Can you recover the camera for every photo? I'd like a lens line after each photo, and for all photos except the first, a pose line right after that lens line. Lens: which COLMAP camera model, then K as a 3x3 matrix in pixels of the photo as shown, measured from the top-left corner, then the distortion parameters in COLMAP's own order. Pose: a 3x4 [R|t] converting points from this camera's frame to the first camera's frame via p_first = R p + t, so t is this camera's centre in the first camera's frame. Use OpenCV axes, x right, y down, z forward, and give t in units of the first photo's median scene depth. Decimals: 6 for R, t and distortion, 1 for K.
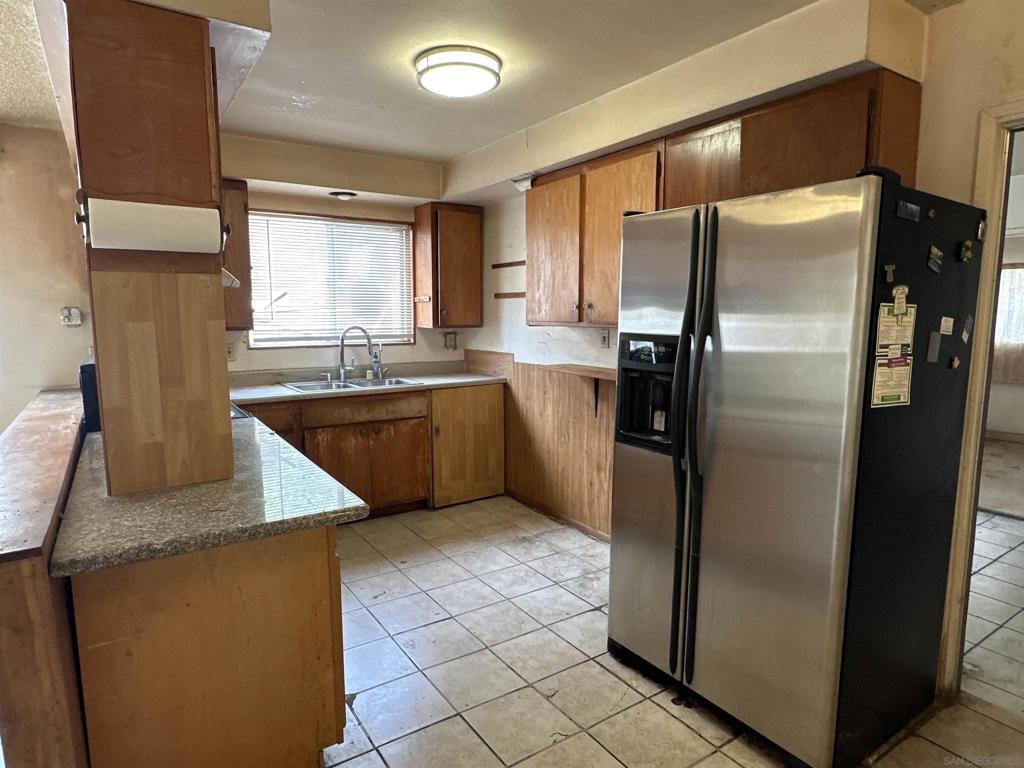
lens RADIAL K [[597.1, 0, 511.5], [0, 597.1, 385.5], [0, 0, 1]] dist [-0.007739, 0.000201]
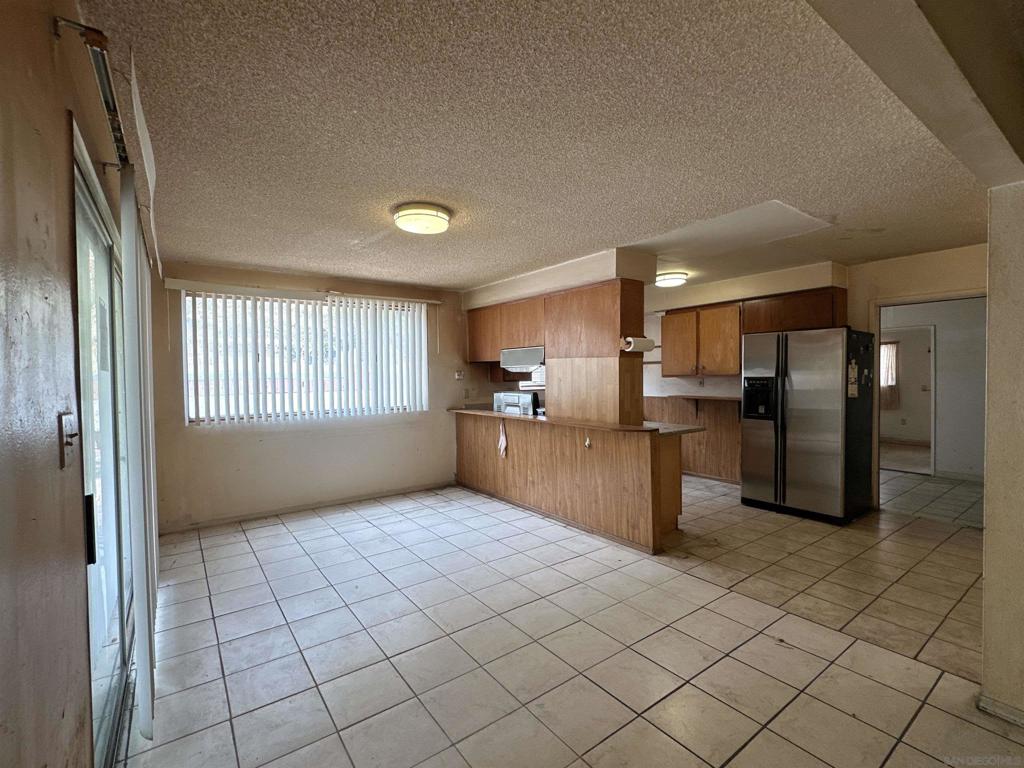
lens RADIAL K [[490.0, 0, 483.7], [0, 490.0, 386.7], [0, 0, 1]] dist [-0.013095, 0.000194]
pose [[0.999388, -0.011991, 0.032876, -1.202819], [0.015228, 0.994866, -0.100053, 0.177893], [-0.031507, 0.100492, 0.994439, -1.293488]]
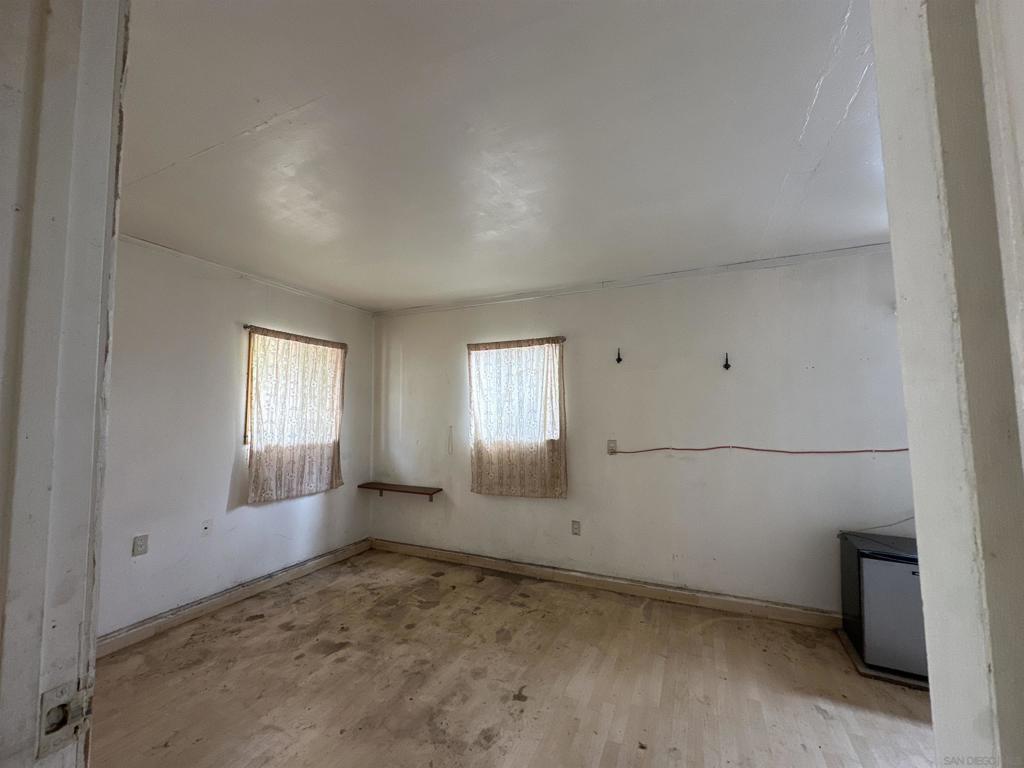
lens RADIAL K [[409.3, 0, 509.9], [0, 409.3, 386.3], [0, 0, 1]] dist [-0.003427, 0.000492]
pose [[0.851160, 0.036863, 0.523610, 1.839430], [0.065220, 0.982374, -0.175179, -0.176484], [-0.520839, 0.183255, 0.833753, 1.882878]]
